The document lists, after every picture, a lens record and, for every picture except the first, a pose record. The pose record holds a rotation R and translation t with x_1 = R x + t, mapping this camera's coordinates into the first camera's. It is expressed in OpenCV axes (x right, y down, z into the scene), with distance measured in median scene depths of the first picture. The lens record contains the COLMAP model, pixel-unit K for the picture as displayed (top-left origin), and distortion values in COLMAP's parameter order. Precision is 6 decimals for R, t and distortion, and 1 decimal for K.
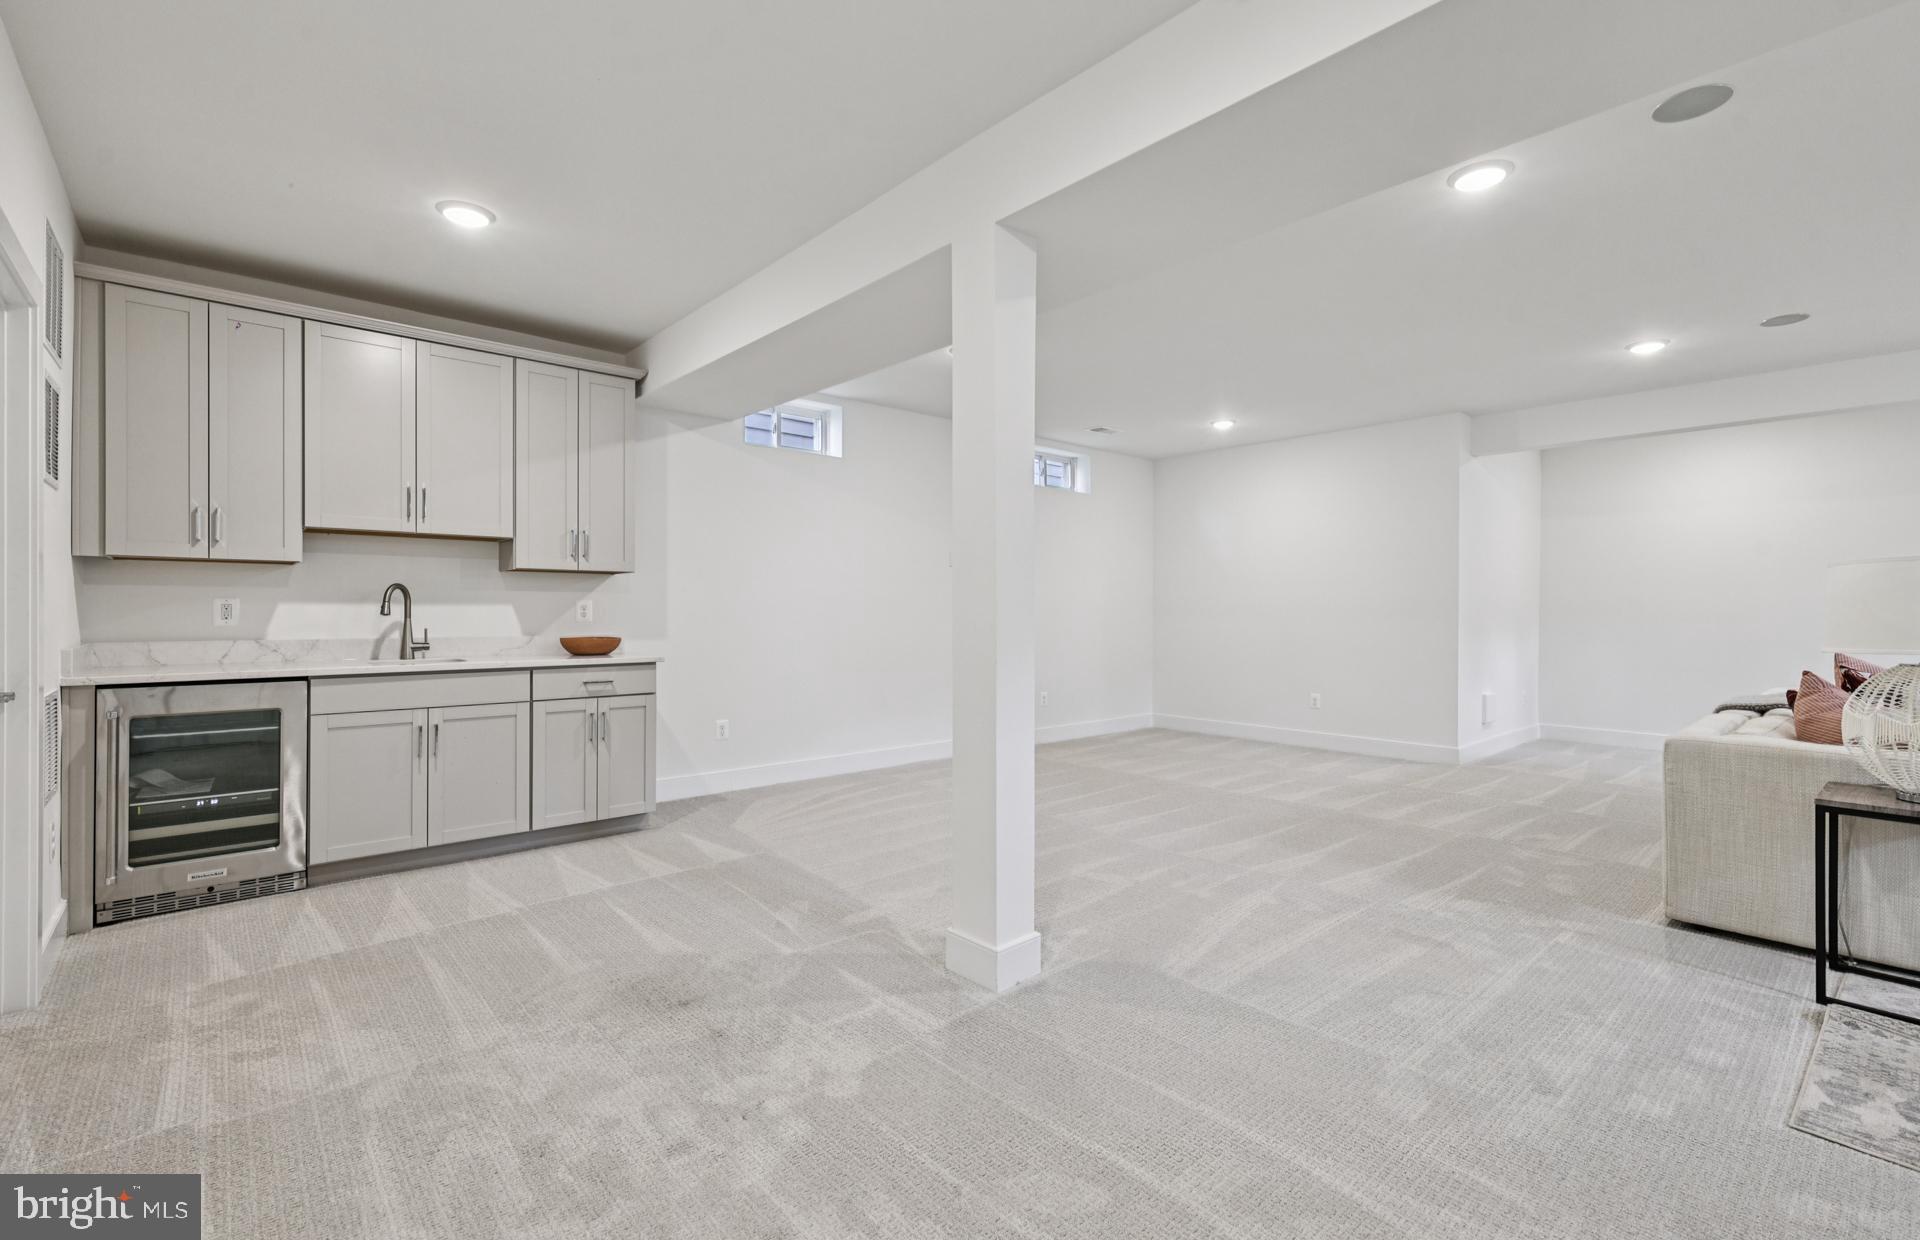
lens RADIAL K [[844.4, 0, 959.4], [0, 844.4, 615.3], [0, 0, 1]] dist [-0.002699, -0.000872]
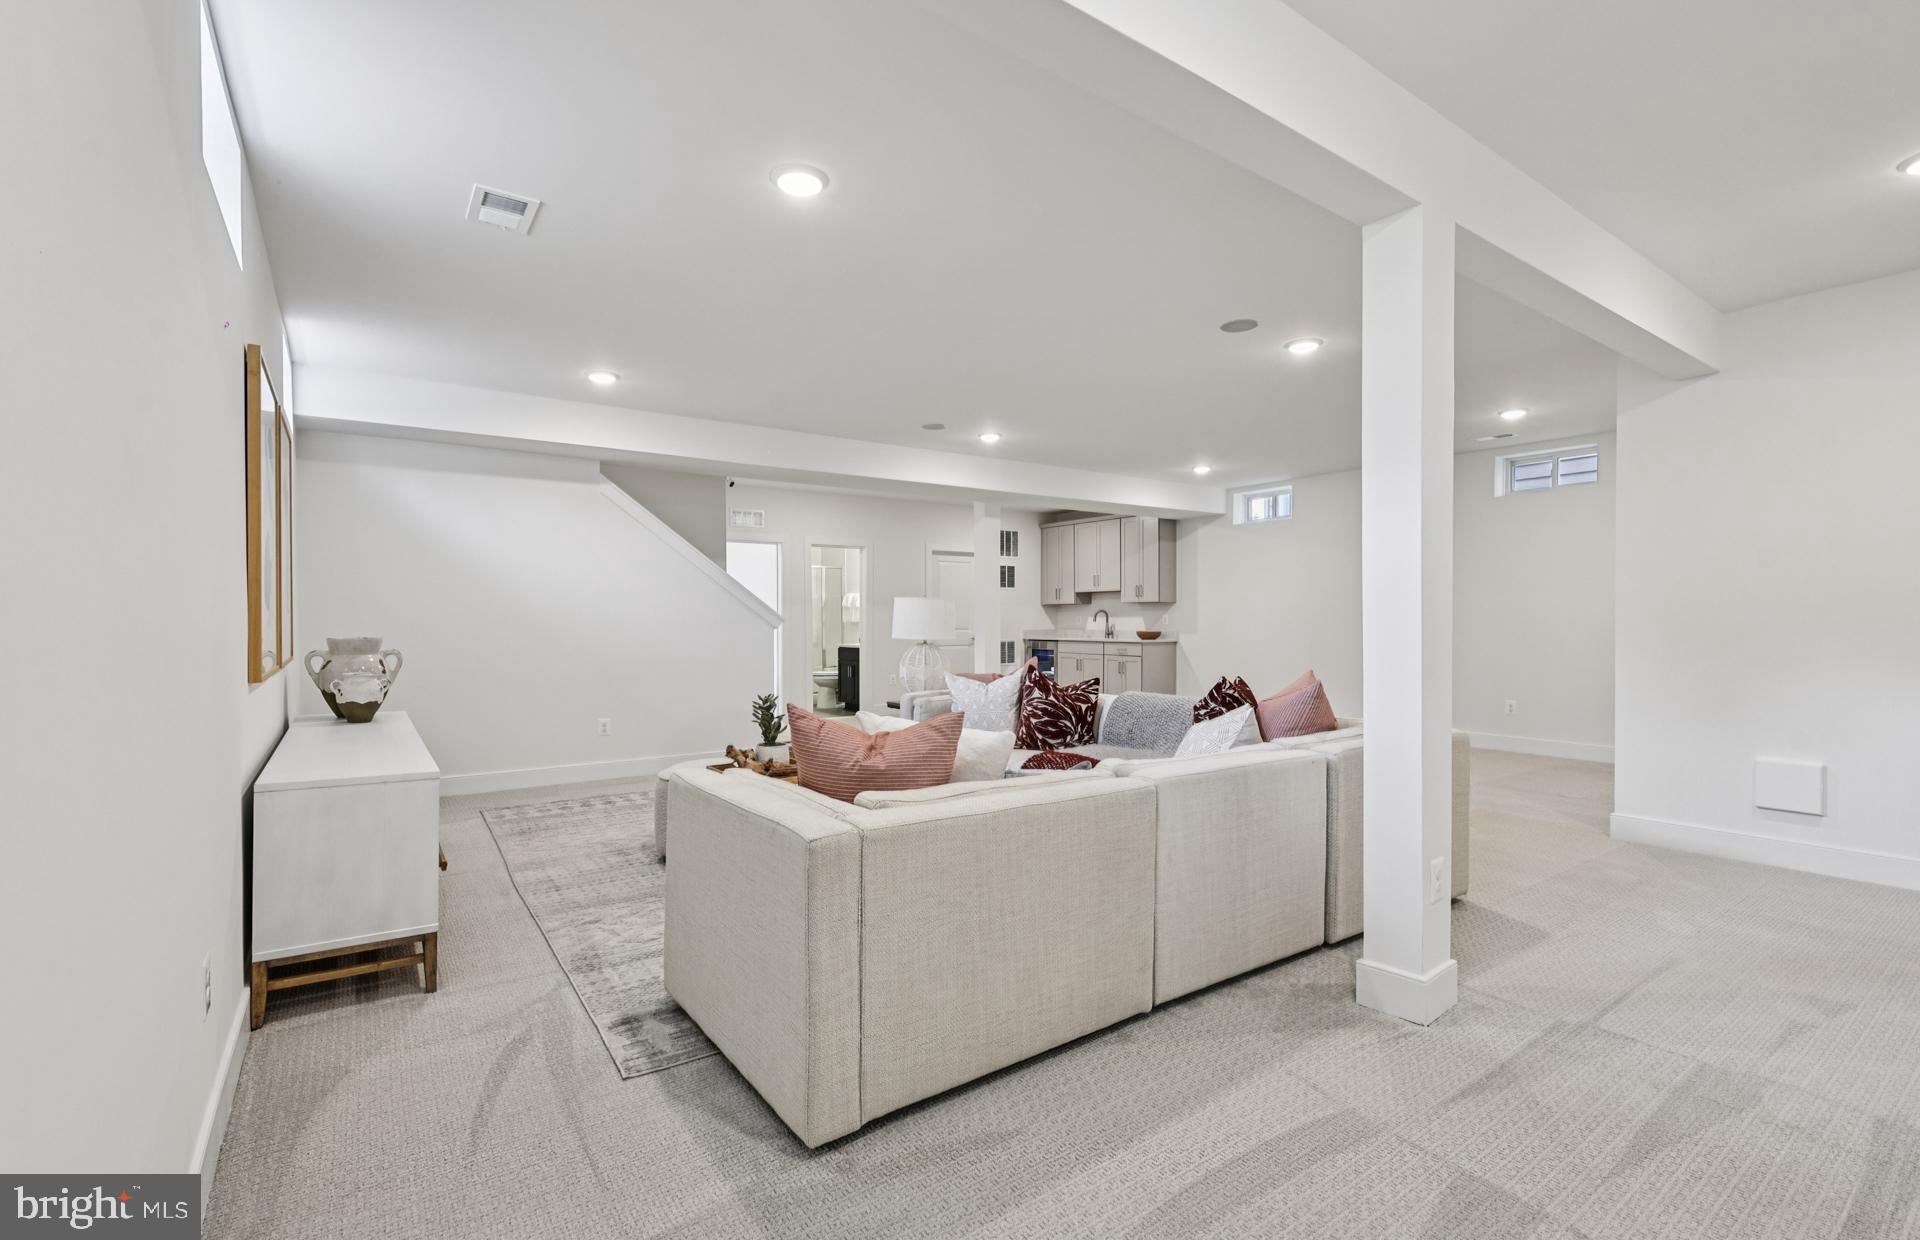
lens RADIAL K [[844.4, 0, 952.4], [0, 844.4, 623.0], [0, 0, 1]] dist [-0.002699, -0.000872]
pose [[-0.091622, 0.003174, -0.995789, 1.918174], [-0.005756, 0.999977, 0.003717, -0.001190], [0.995777, 0.006073, -0.091602, 0.697115]]
